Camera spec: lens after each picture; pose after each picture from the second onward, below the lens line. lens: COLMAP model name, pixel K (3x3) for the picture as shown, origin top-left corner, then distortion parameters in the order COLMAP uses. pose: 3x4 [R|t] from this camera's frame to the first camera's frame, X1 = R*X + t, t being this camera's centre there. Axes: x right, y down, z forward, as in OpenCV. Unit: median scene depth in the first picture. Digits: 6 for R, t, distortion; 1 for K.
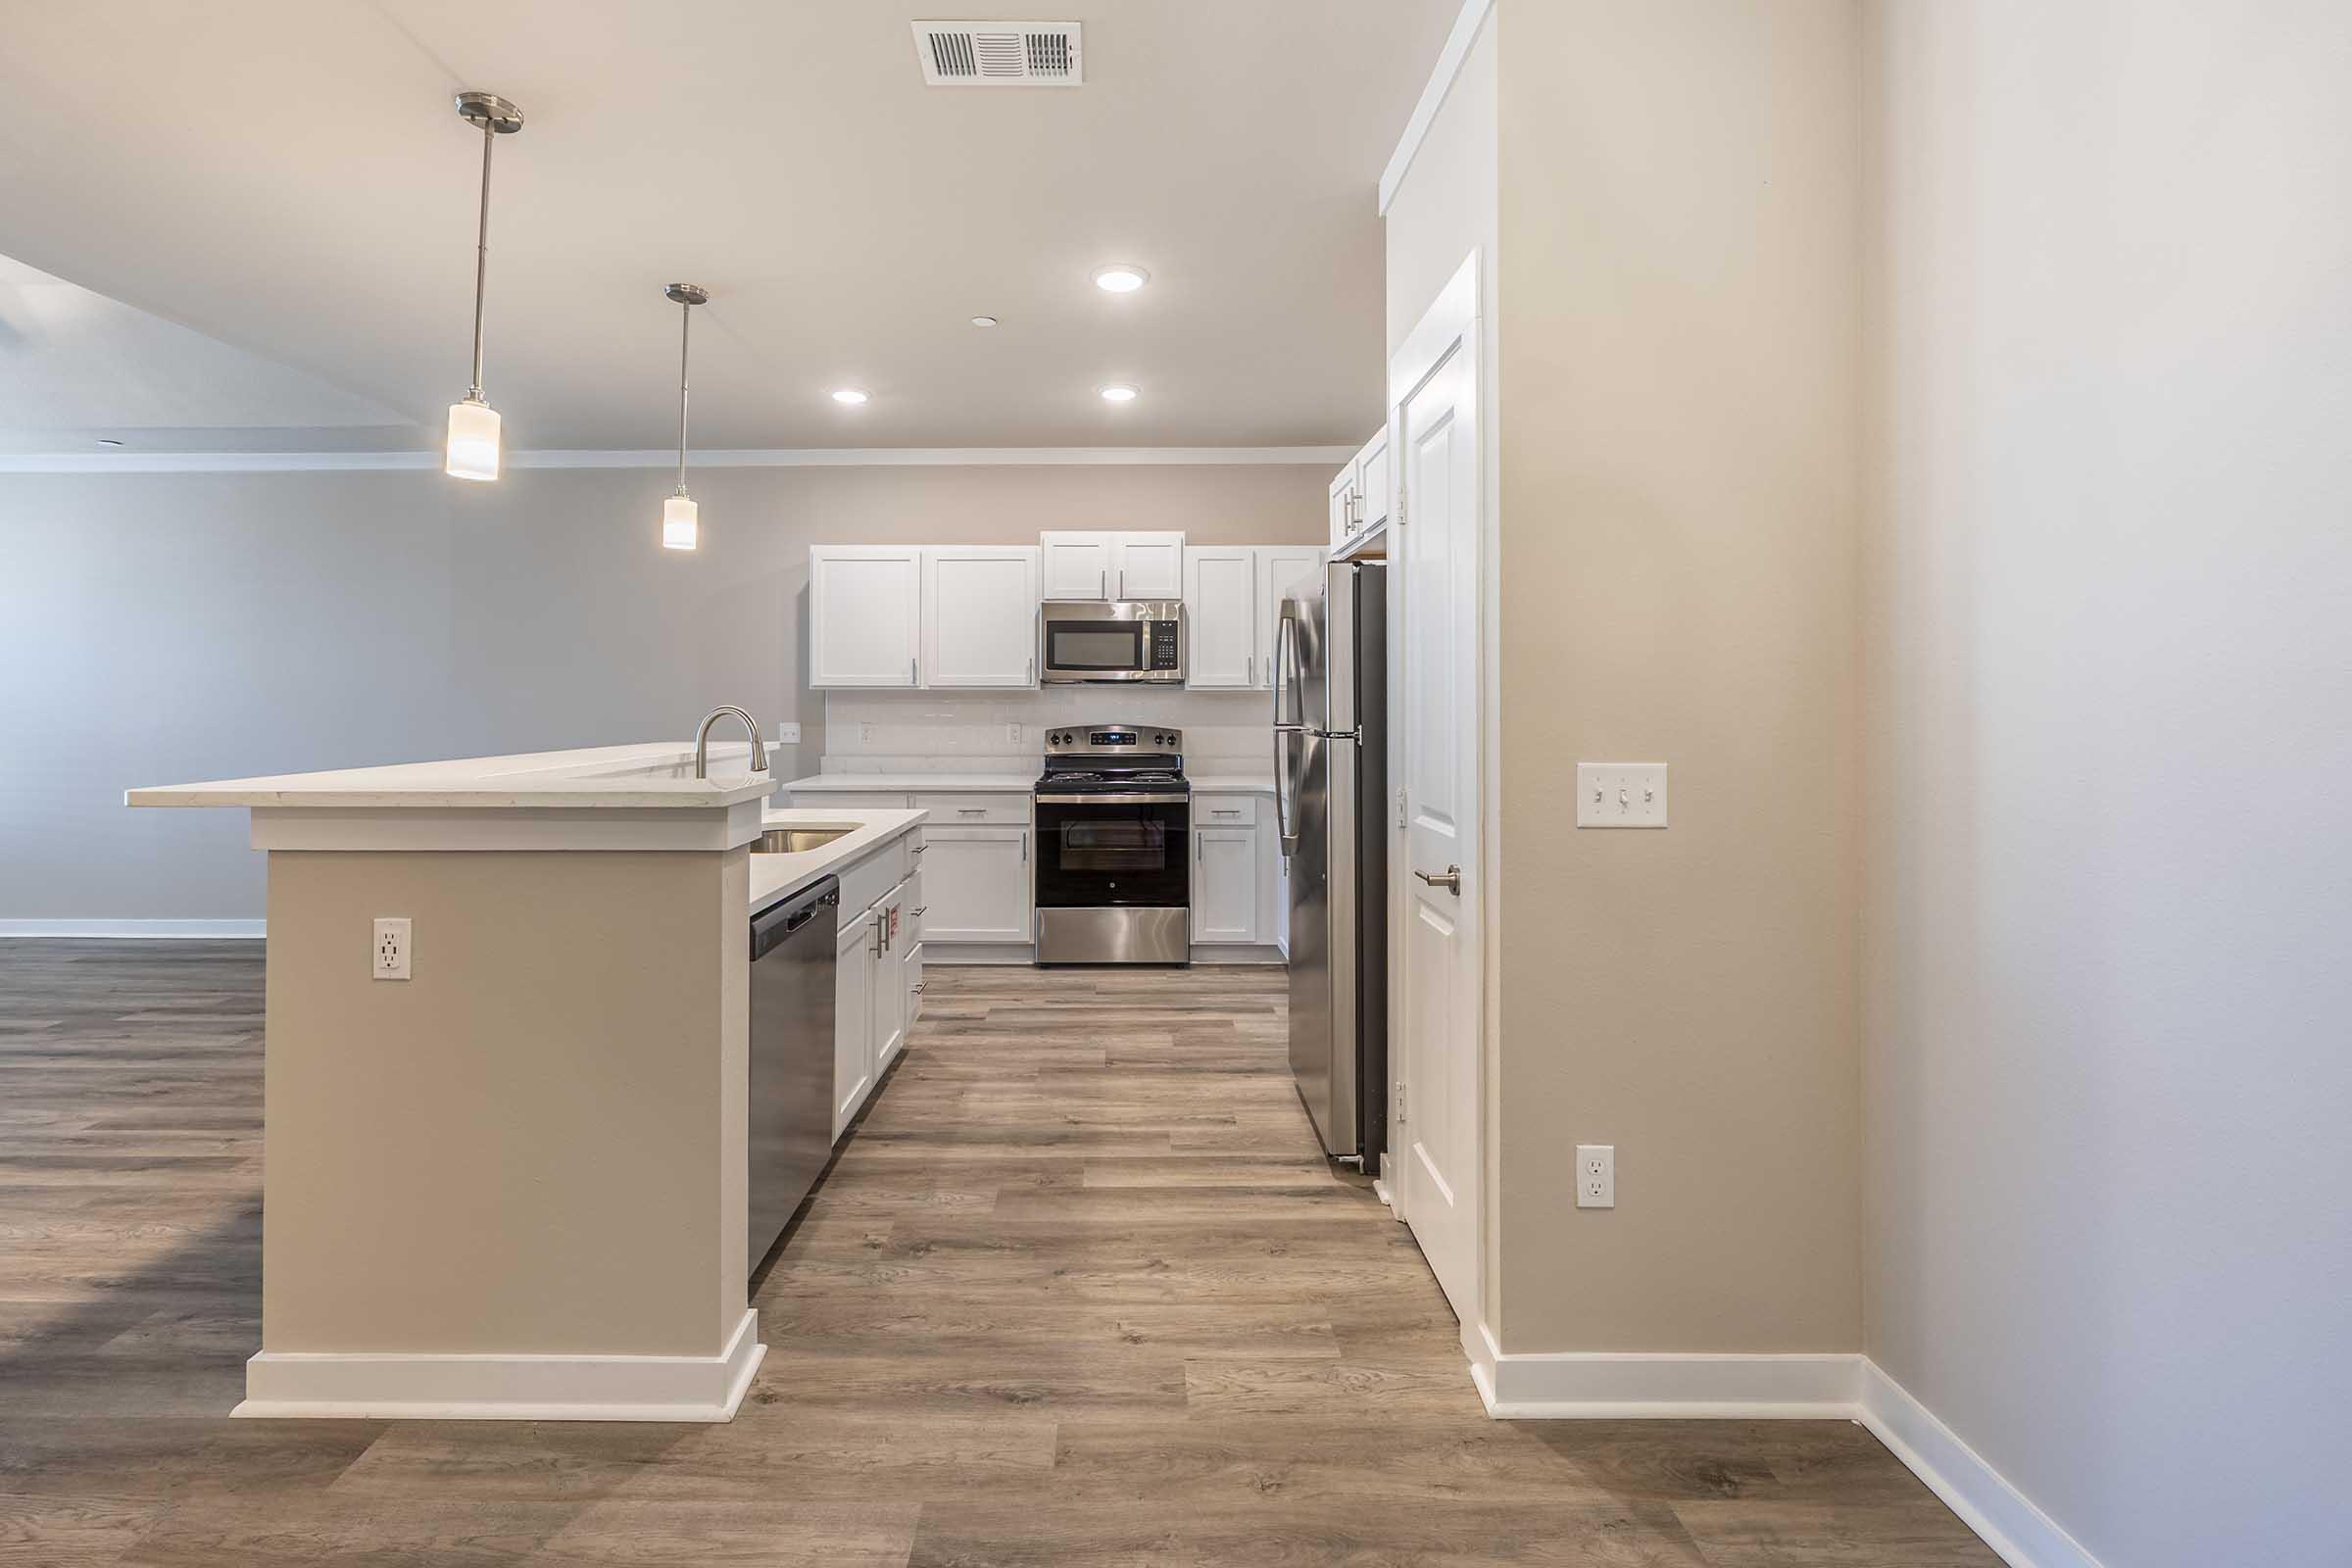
lens RADIAL K [[996.8, 0, 1114.8], [0, 996.8, 695.5], [0, 0, 1]] dist [-0.003497, 0.000395]
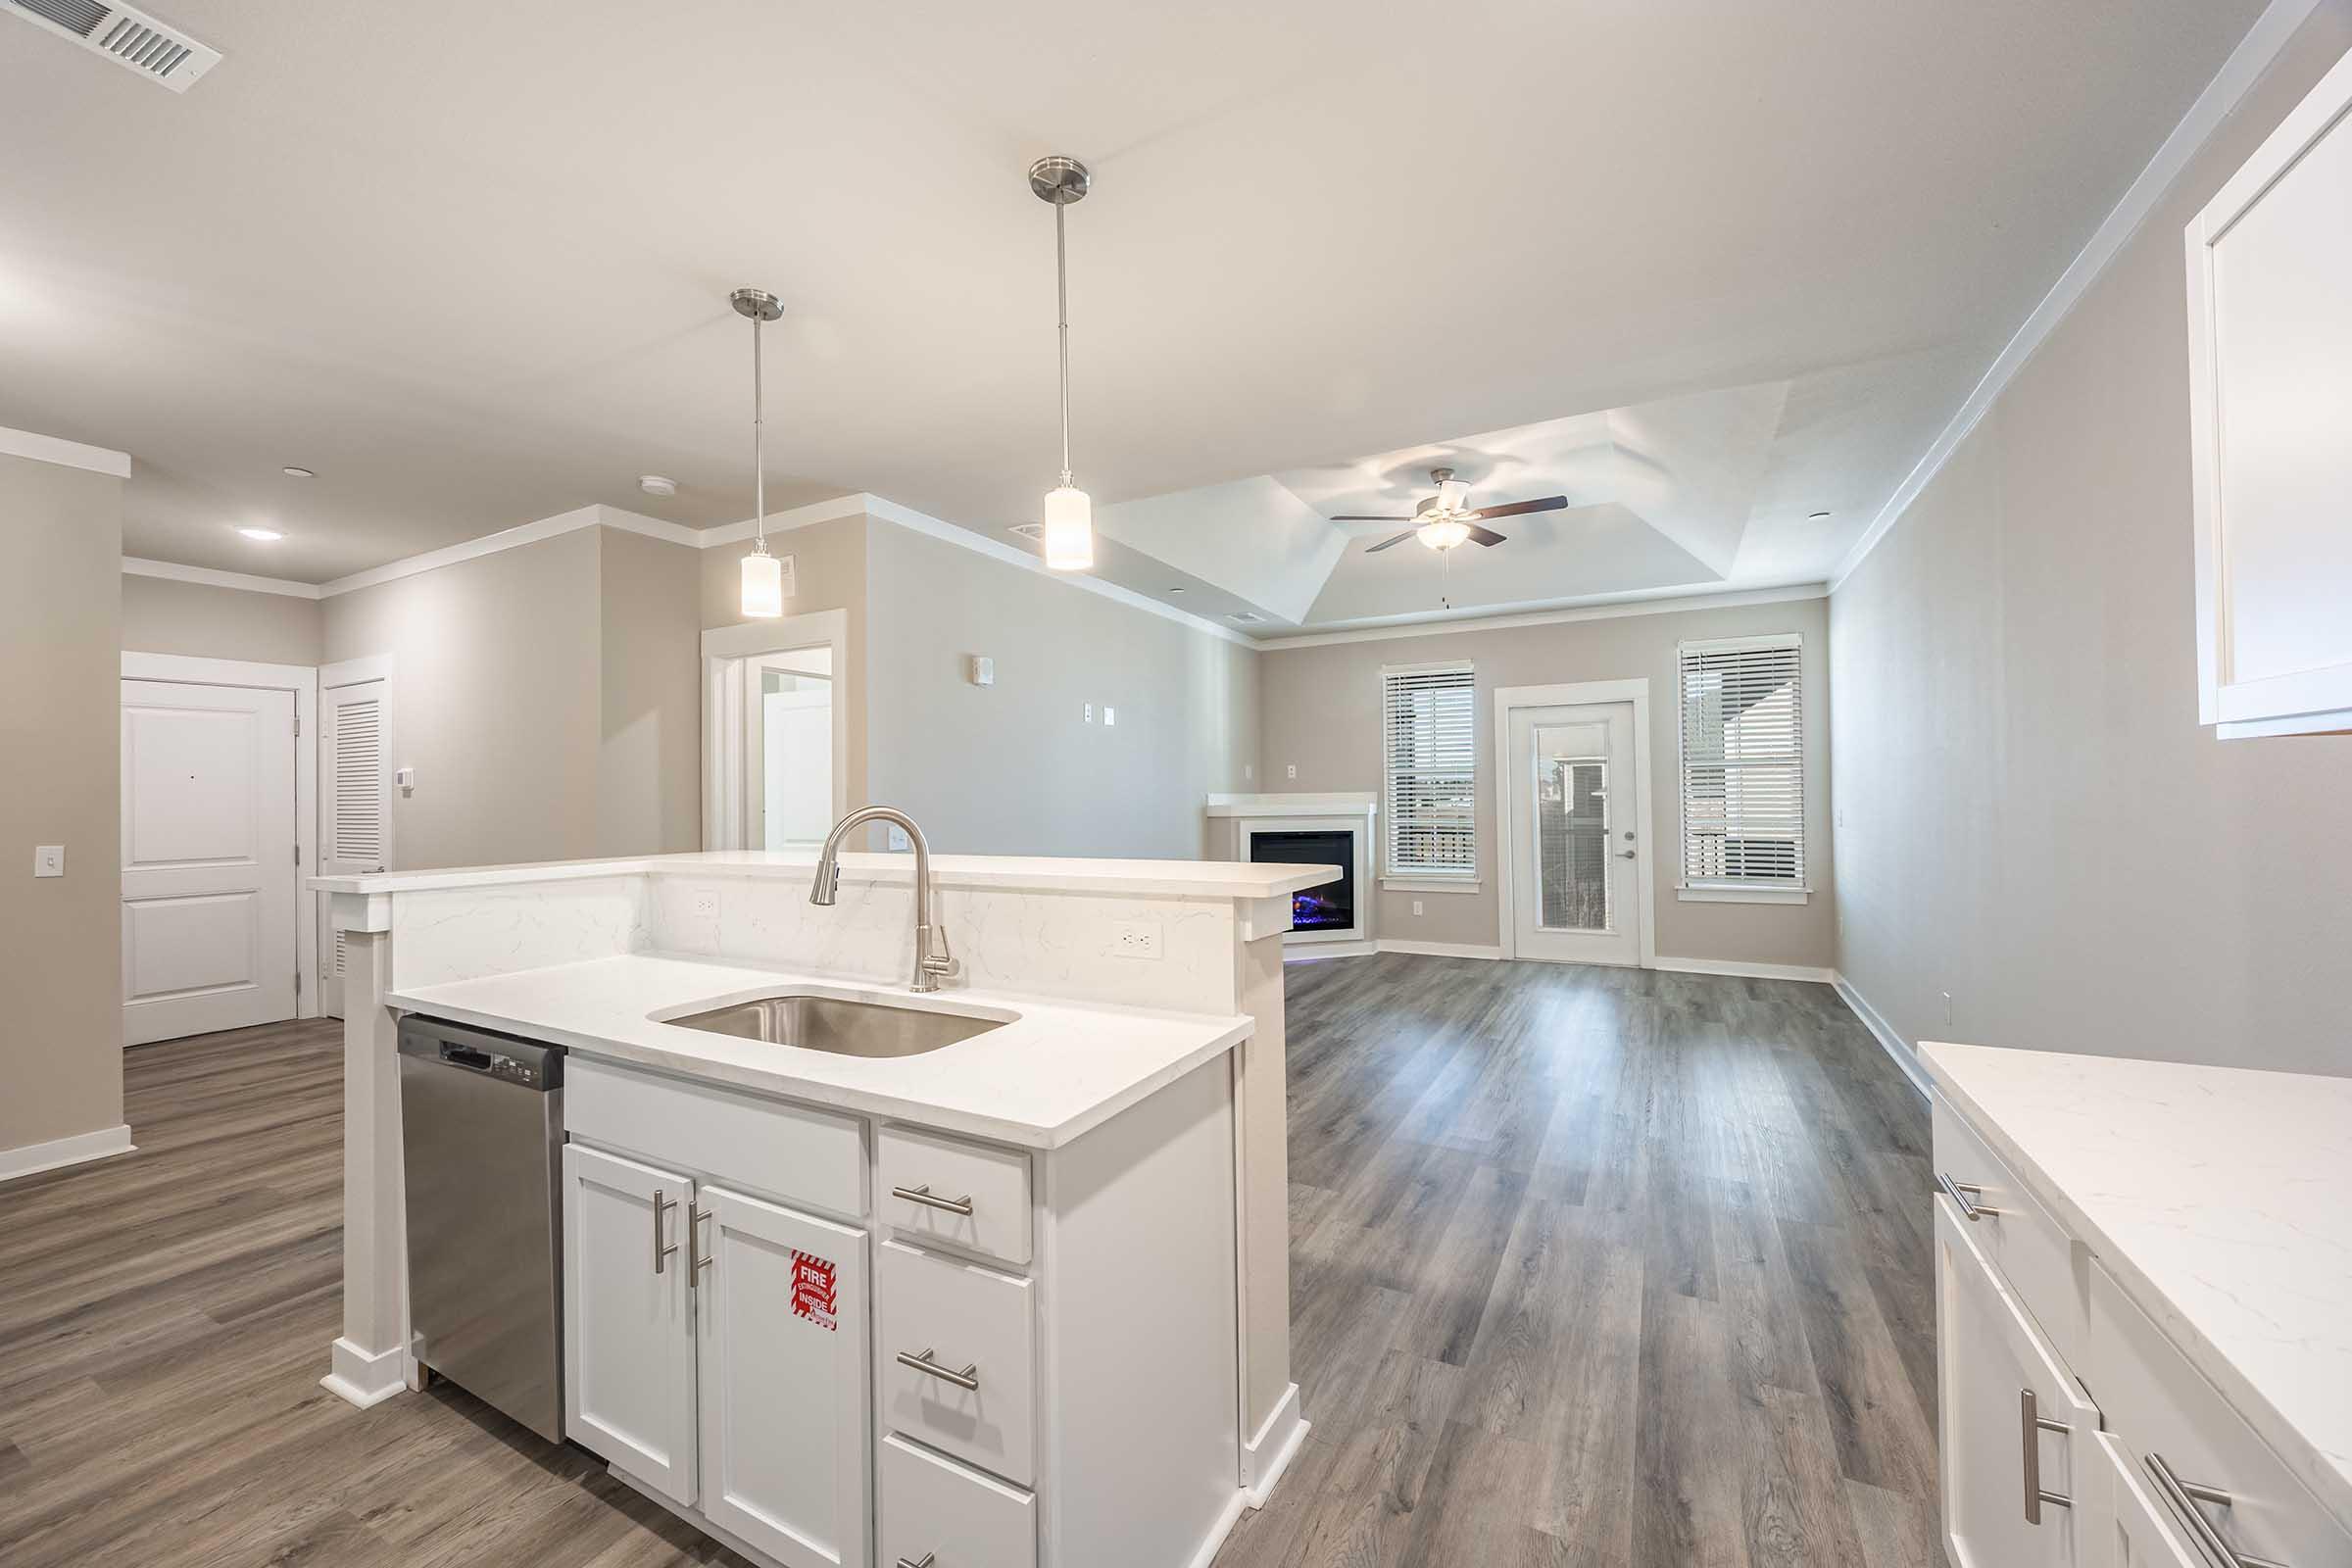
lens RADIAL K [[913.8, 0, 1169.8], [0, 913.8, 785.8], [0, 0, 1]] dist [-0.001411, 0.000084]
pose [[-0.469906, -0.004279, -0.882706, 0.074241], [0.016705, 0.999766, -0.013740, 0.007627], [0.882559, -0.021202, -0.469724, 1.452252]]
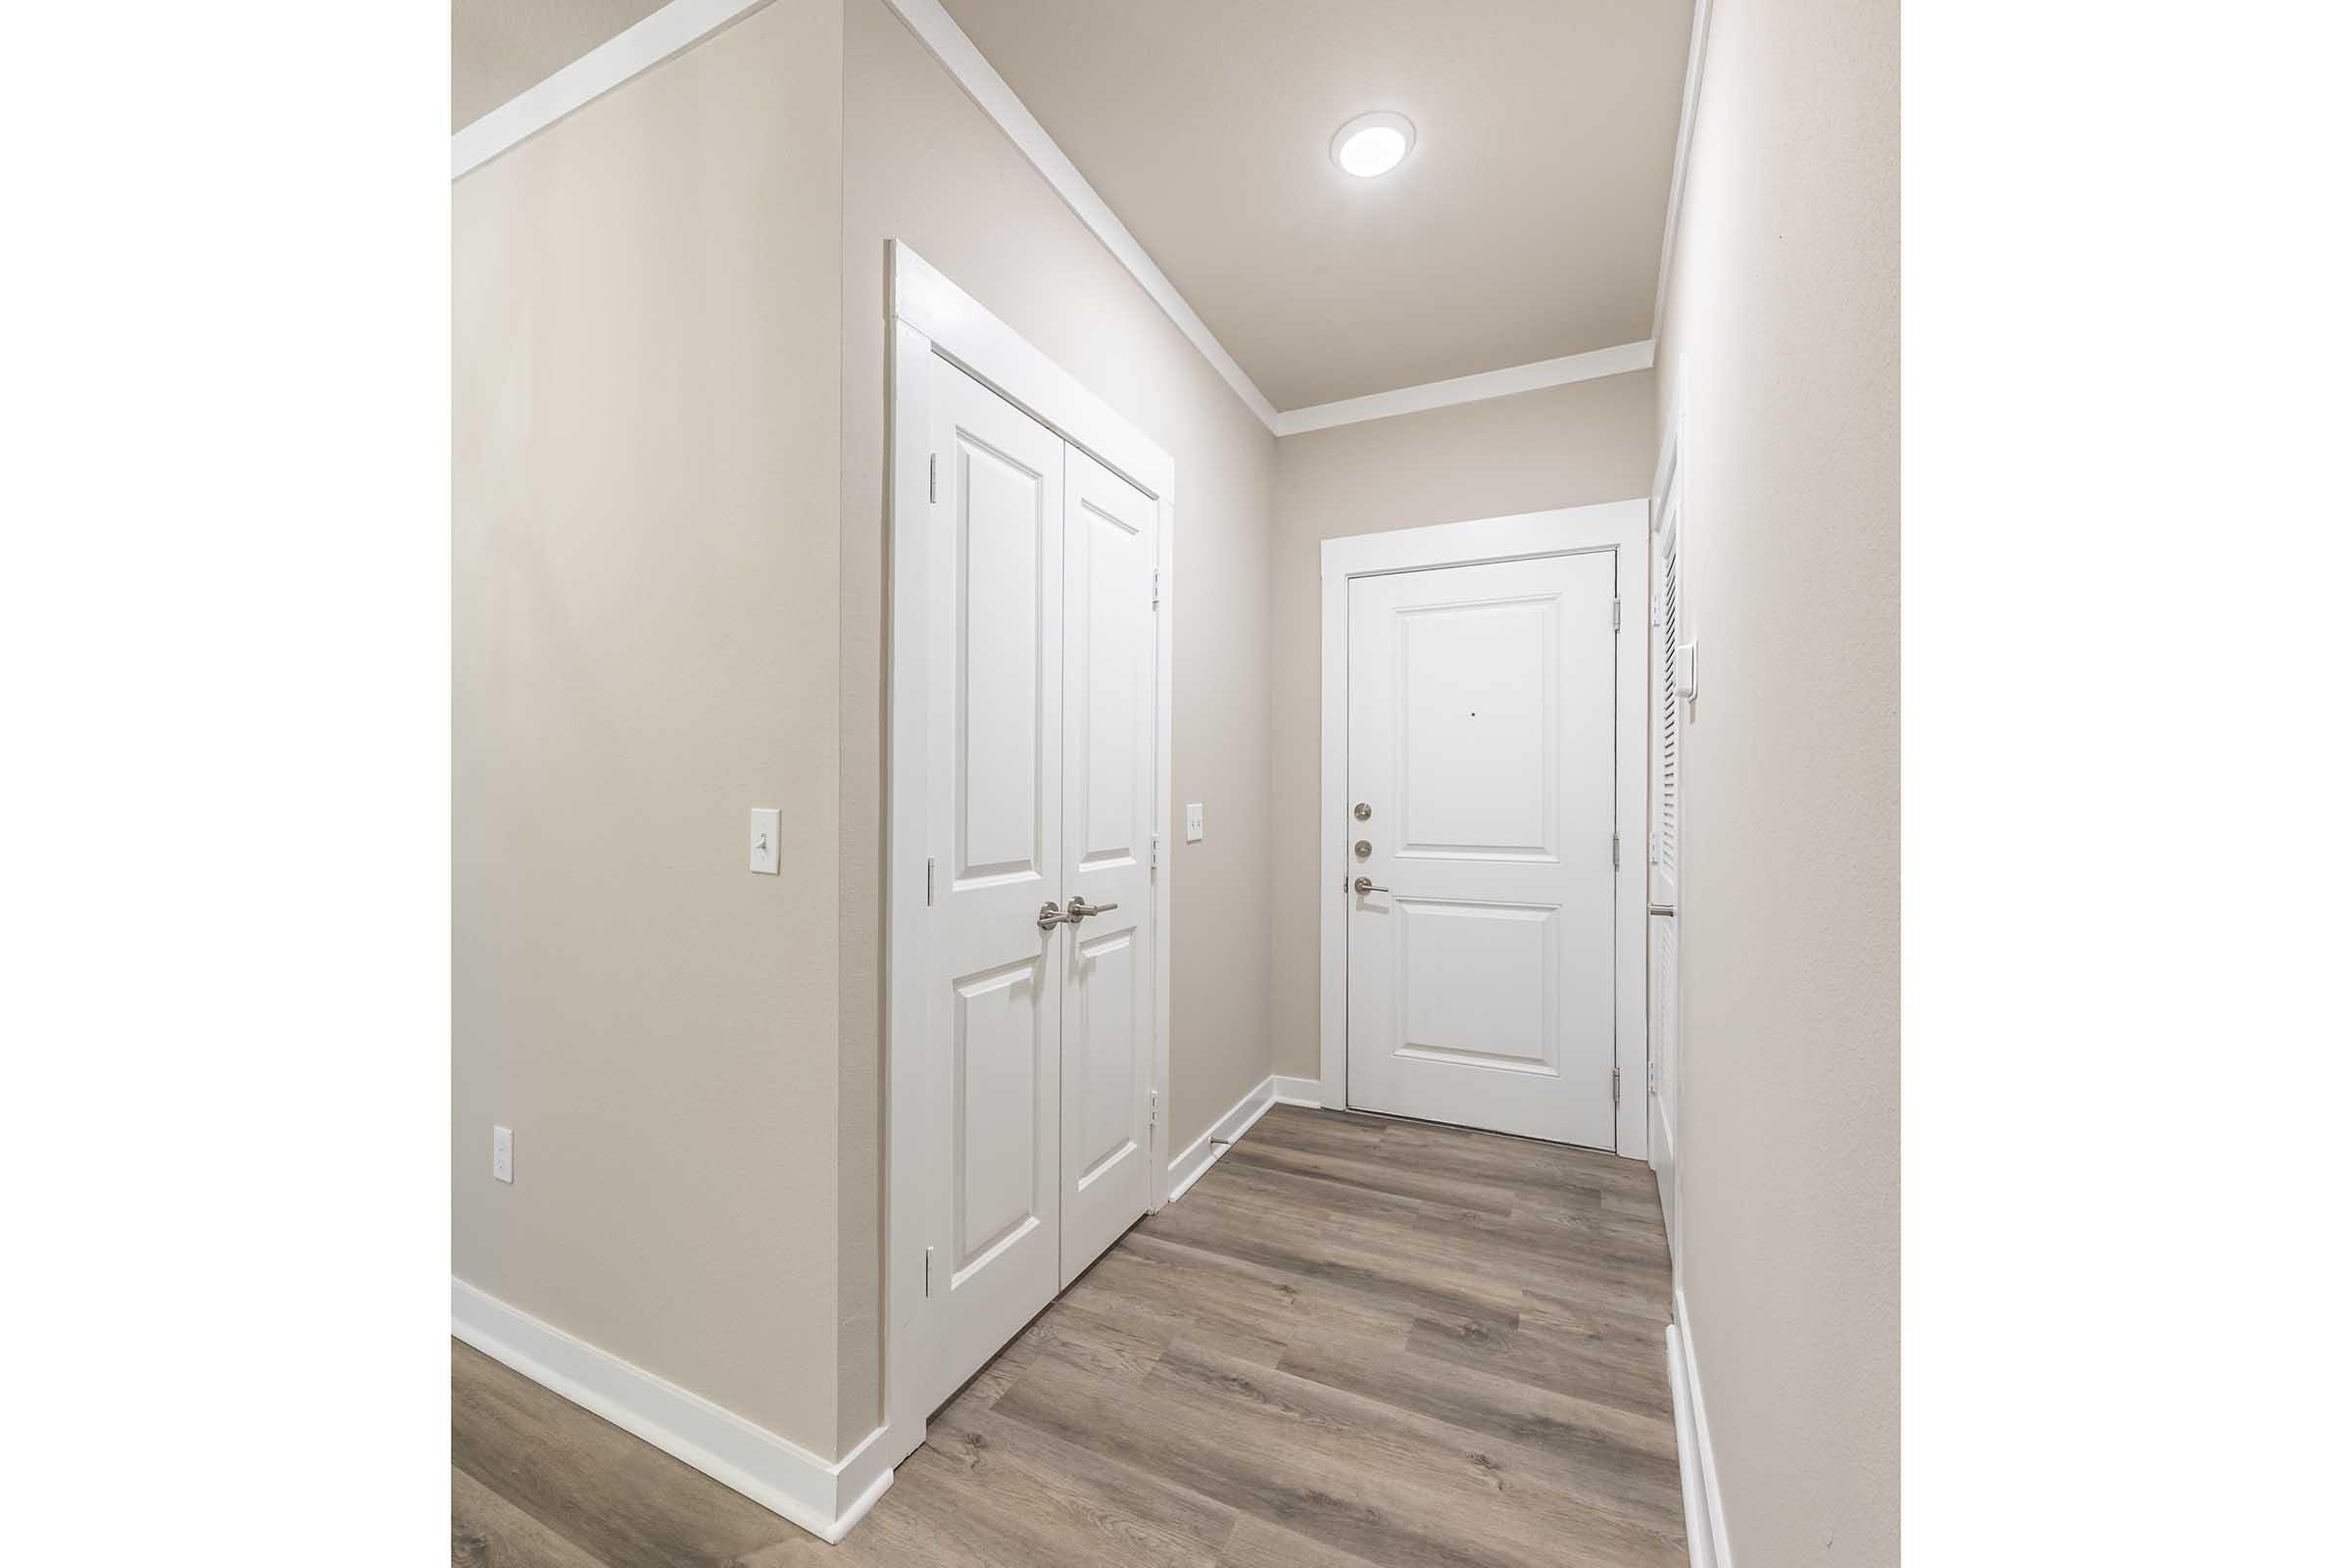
lens RADIAL K [[851.0, 0, 1175.7], [0, 851.0, 789.6], [0, 0, 1]] dist [-0.006557, -0.000083]
pose [[-0.903433, -0.001846, 0.428726, -0.667912], [-0.004771, 0.999972, -0.005748, 0.032009], [-0.428703, -0.007238, -0.903416, 0.110974]]
